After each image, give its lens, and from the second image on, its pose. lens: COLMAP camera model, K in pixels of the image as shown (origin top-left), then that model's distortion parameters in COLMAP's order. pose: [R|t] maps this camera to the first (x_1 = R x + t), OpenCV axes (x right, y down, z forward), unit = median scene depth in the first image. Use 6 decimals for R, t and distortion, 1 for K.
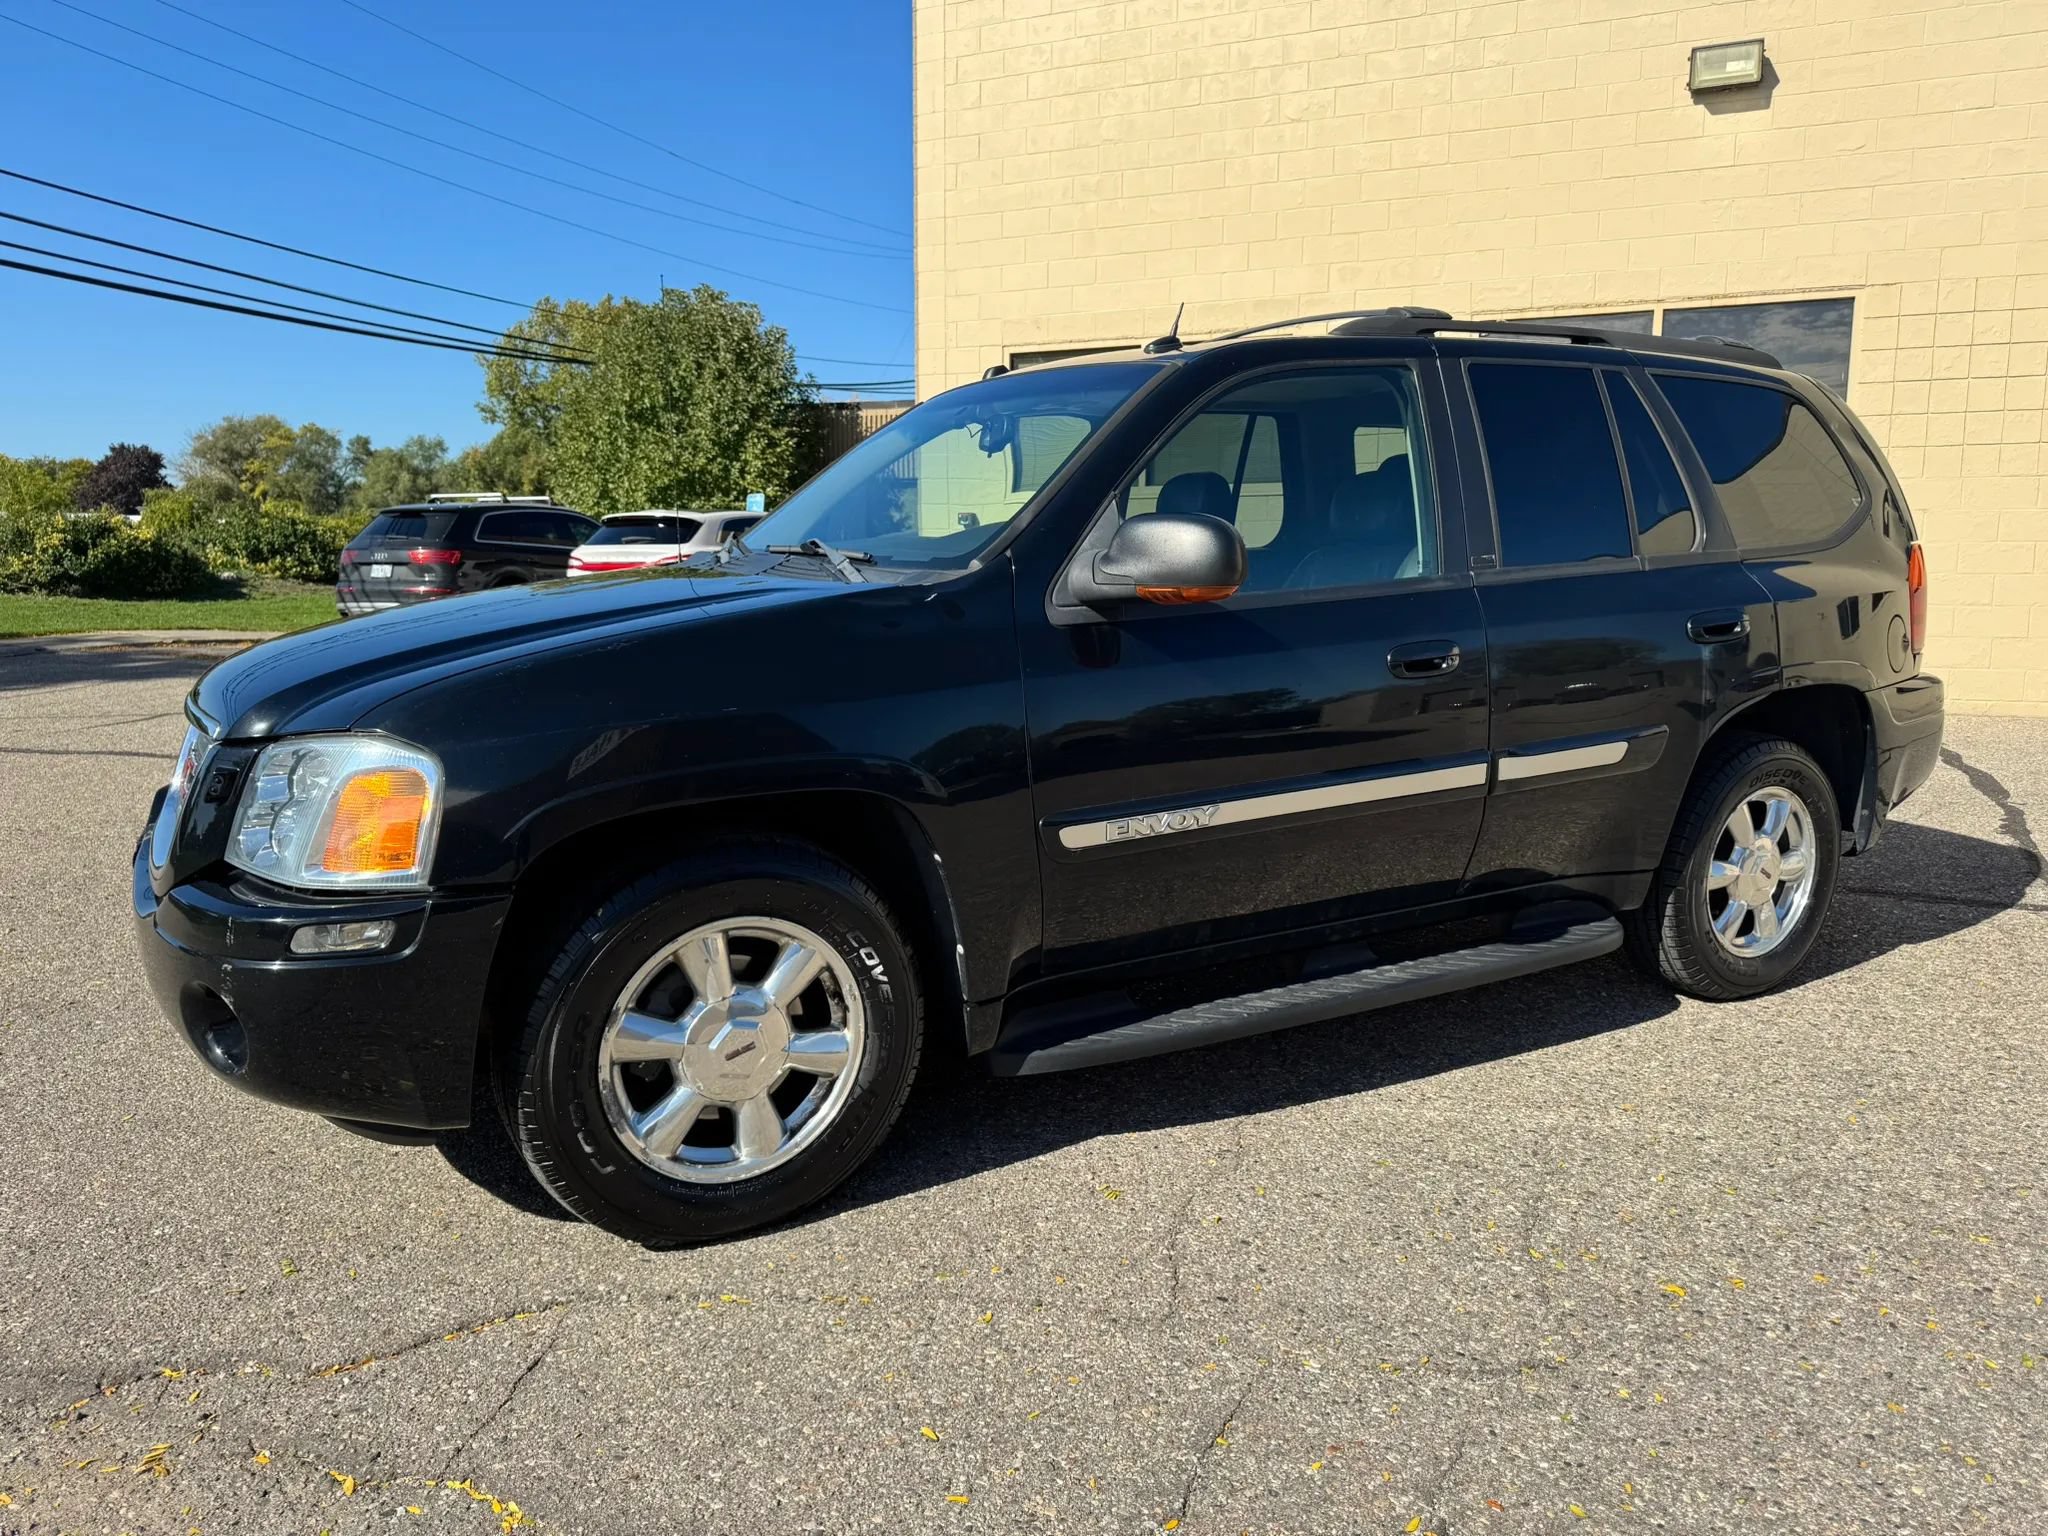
lens RADIAL K [[1464.3, 0, 1024.0], [0, 1464.3, 768.0], [0, 0, 1]] dist [0.062600, -0.084169]
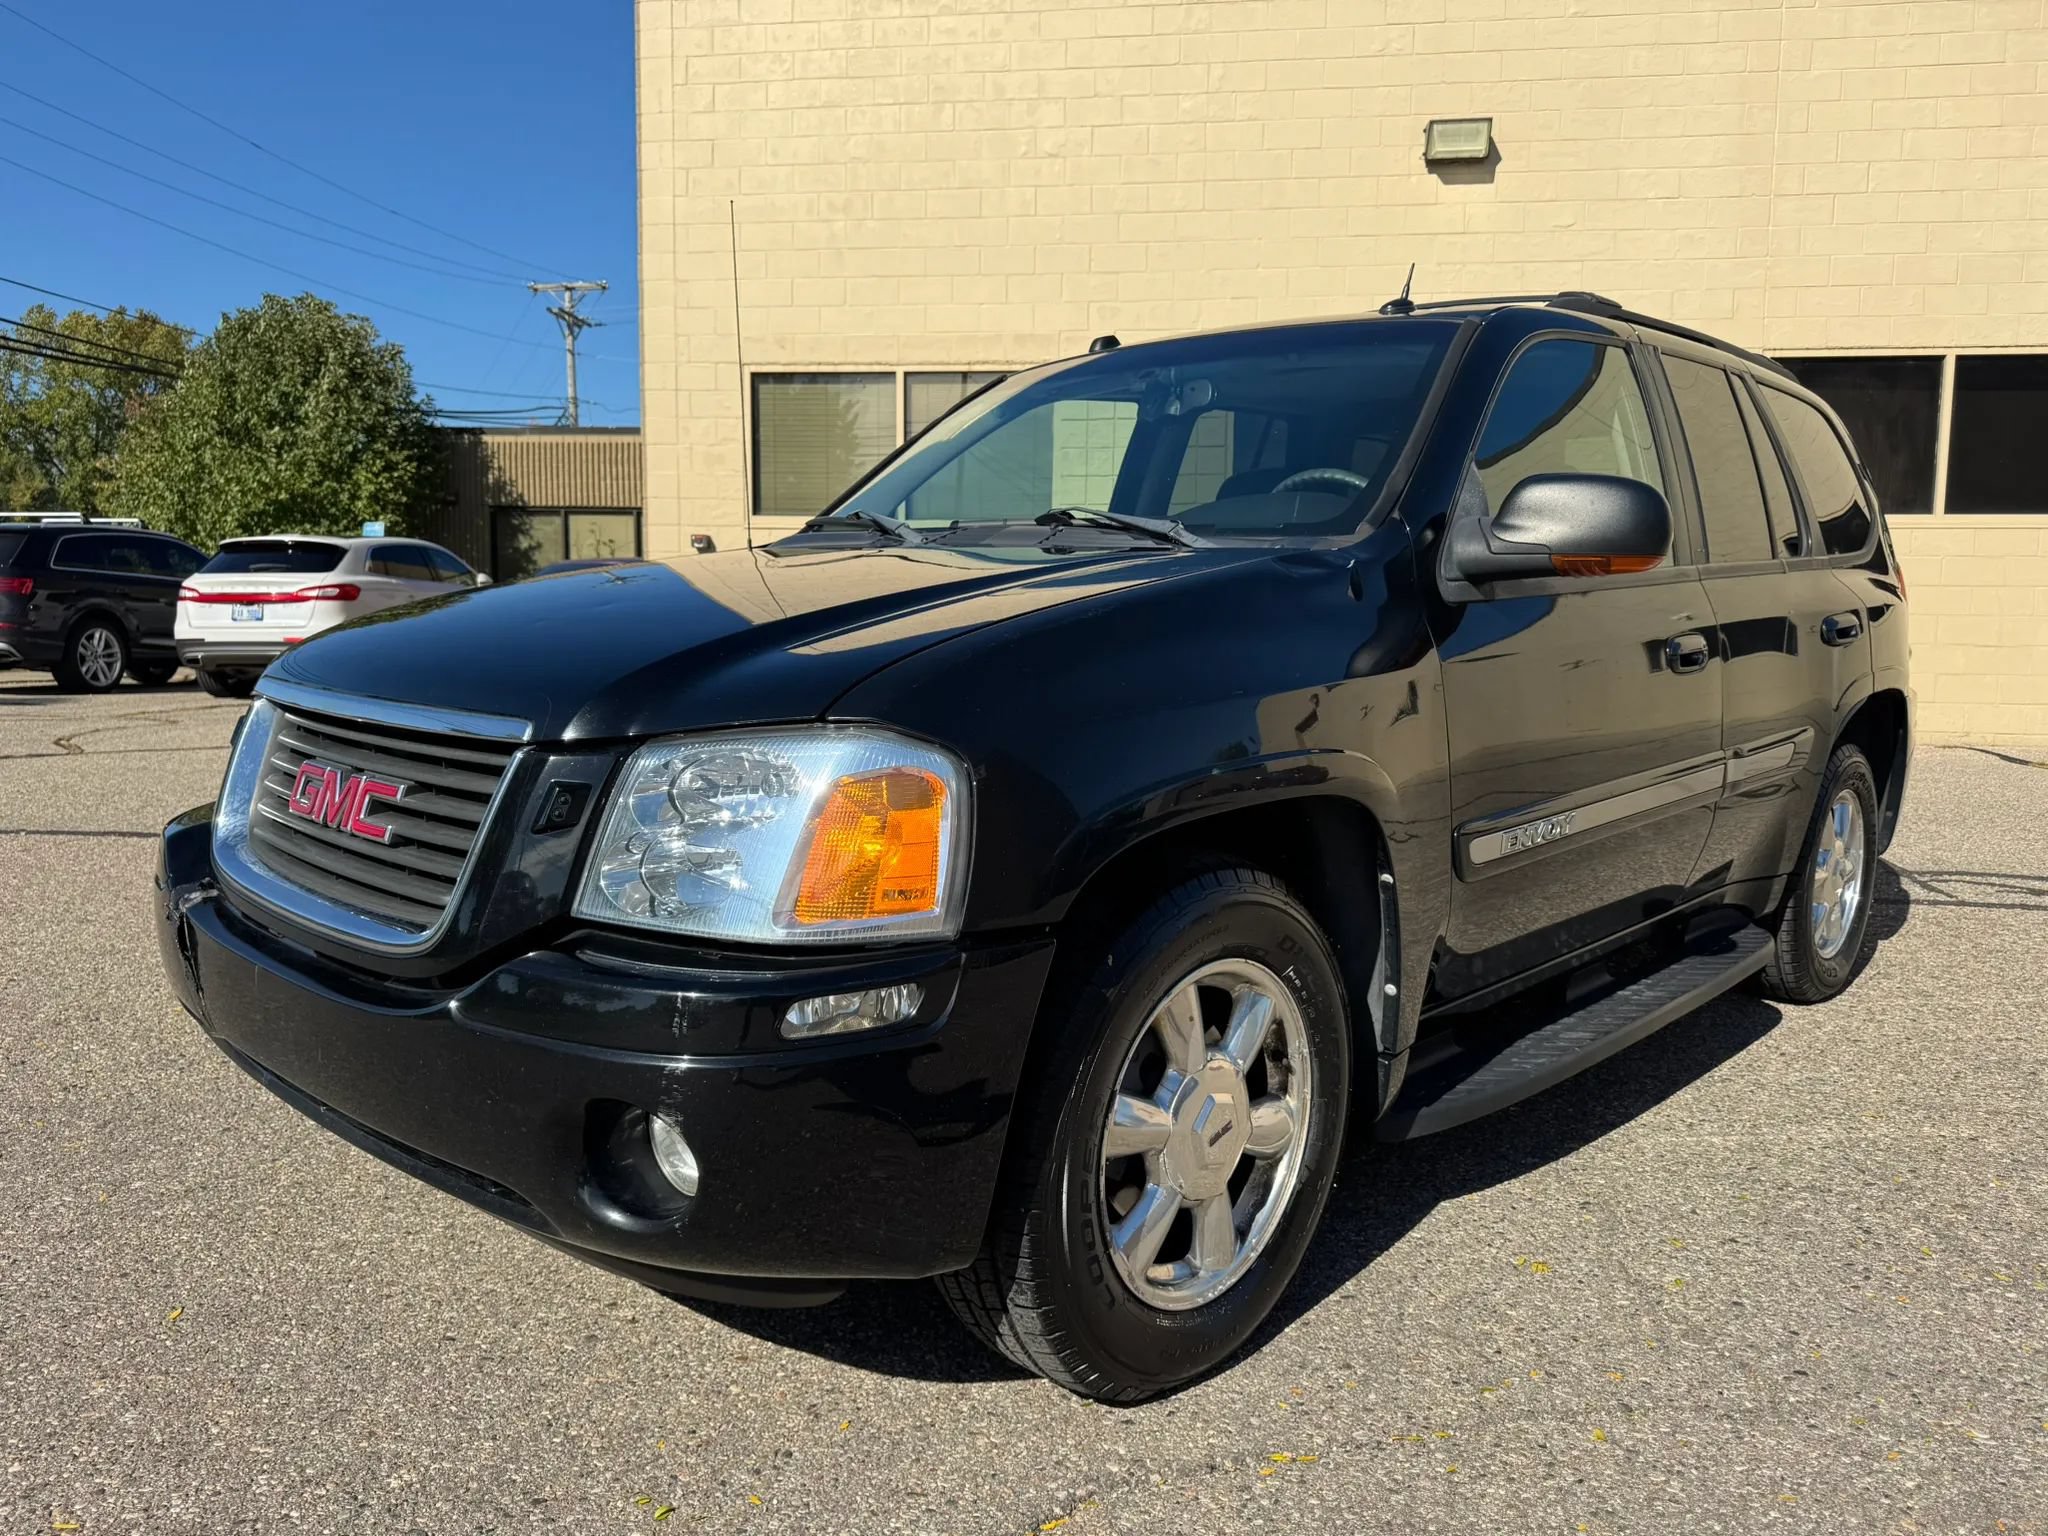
lens RADIAL K [[1475.4, 0, 1015.7], [0, 1475.4, 772.2], [0, 0, 1]] dist [0.007085, -0.001844]
pose [[0.960367, -0.019944, 0.278025, -0.125750], [0.029282, 0.999137, -0.029472, 0.005432], [-0.277197, 0.036445, 0.960122, 0.068041]]
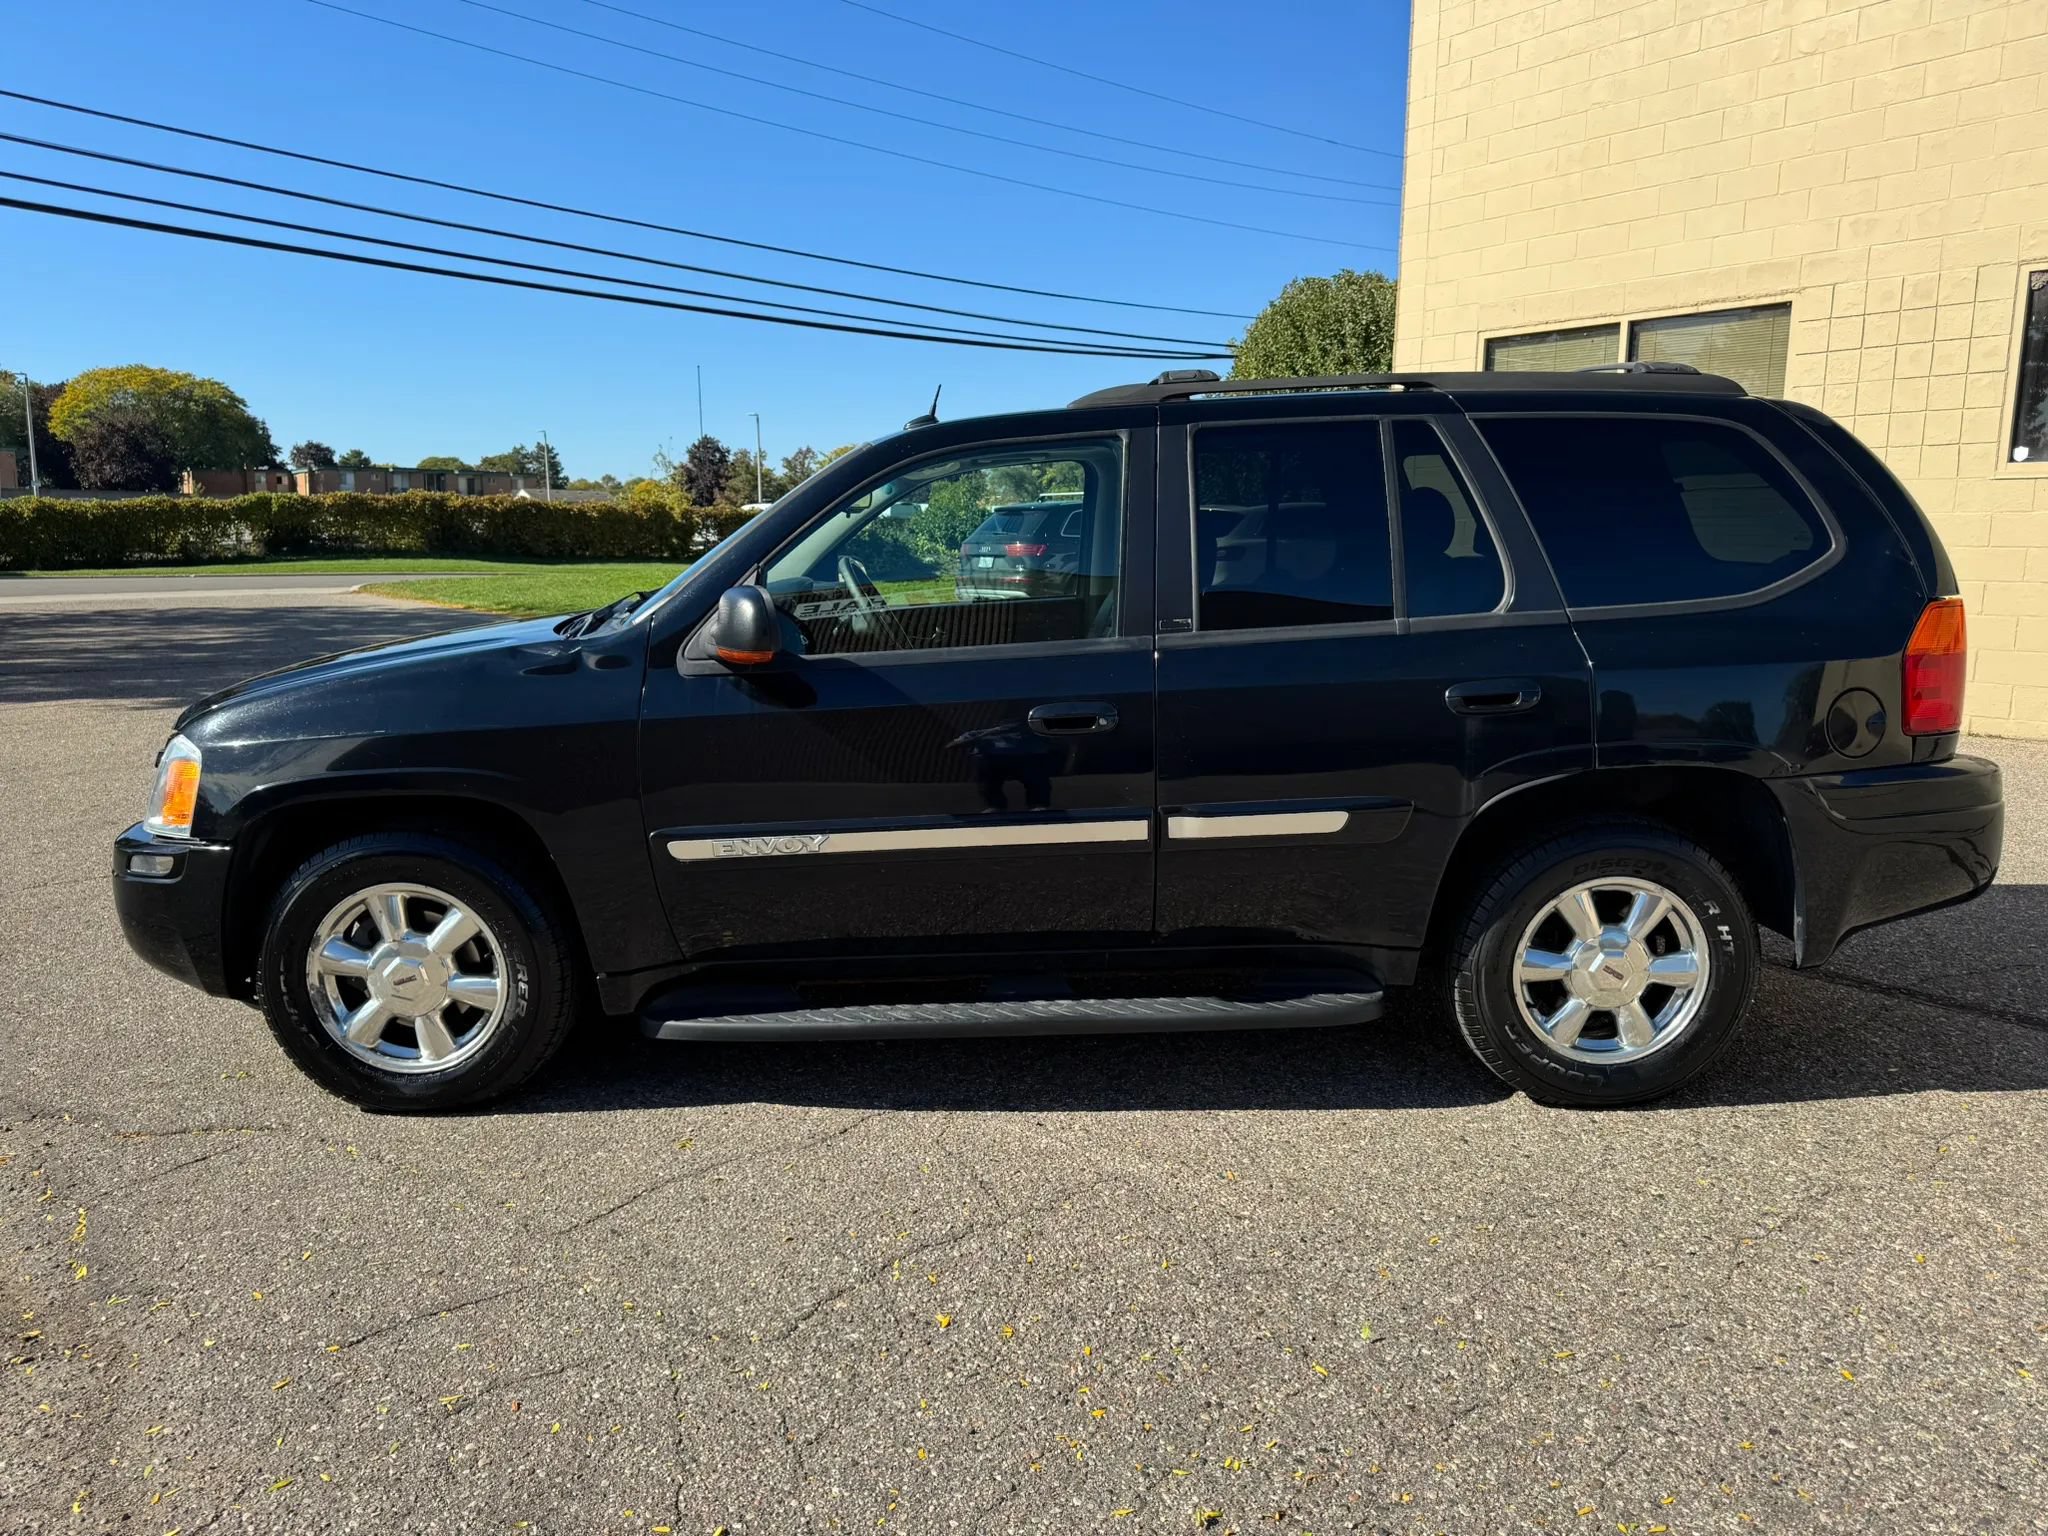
lens RADIAL K [[1478.5, 0, 1018.5], [0, 1478.5, 773.5], [0, 0, 1]] dist [0.047385, -0.046422]
pose [[0.870516, 0.076961, -0.486086, 0.240678], [-0.067004, 0.997034, 0.037862, -0.022634], [0.487558, -0.000390, 0.873091, 0.015618]]
